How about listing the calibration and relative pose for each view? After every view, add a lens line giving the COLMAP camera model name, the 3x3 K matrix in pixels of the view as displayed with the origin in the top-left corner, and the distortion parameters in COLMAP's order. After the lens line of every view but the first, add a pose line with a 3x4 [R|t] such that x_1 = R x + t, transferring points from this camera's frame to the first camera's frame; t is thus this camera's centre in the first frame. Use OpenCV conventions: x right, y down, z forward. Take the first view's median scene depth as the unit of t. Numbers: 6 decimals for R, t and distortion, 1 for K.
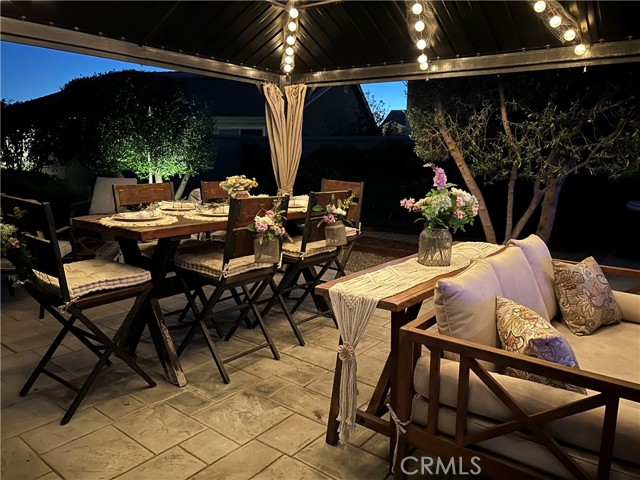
lens RADIAL K [[487.2, 0, 316.1], [0, 487.2, 234.8], [0, 0, 1]] dist [0.098604, -0.140372]
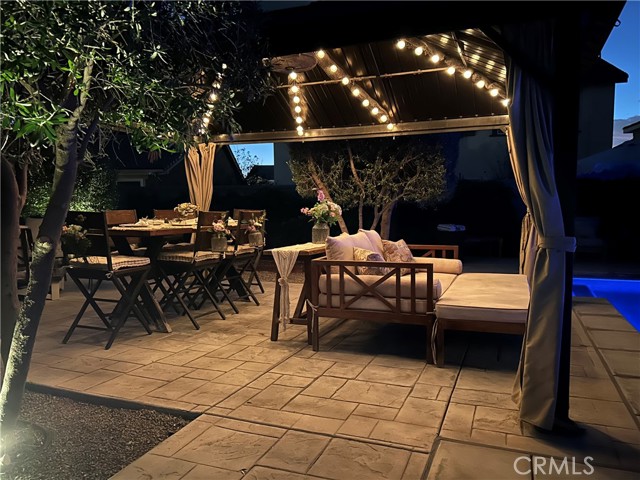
lens RADIAL K [[487.2, 0, 316.1], [0, 487.2, 234.8], [0, 0, 1]] dist [0.098604, -0.140372]
pose [[0.962476, -0.039226, 0.268515, -0.183677], [0.068049, 0.992769, -0.098887, 0.146713], [-0.262695, 0.113449, 0.958186, -0.510090]]
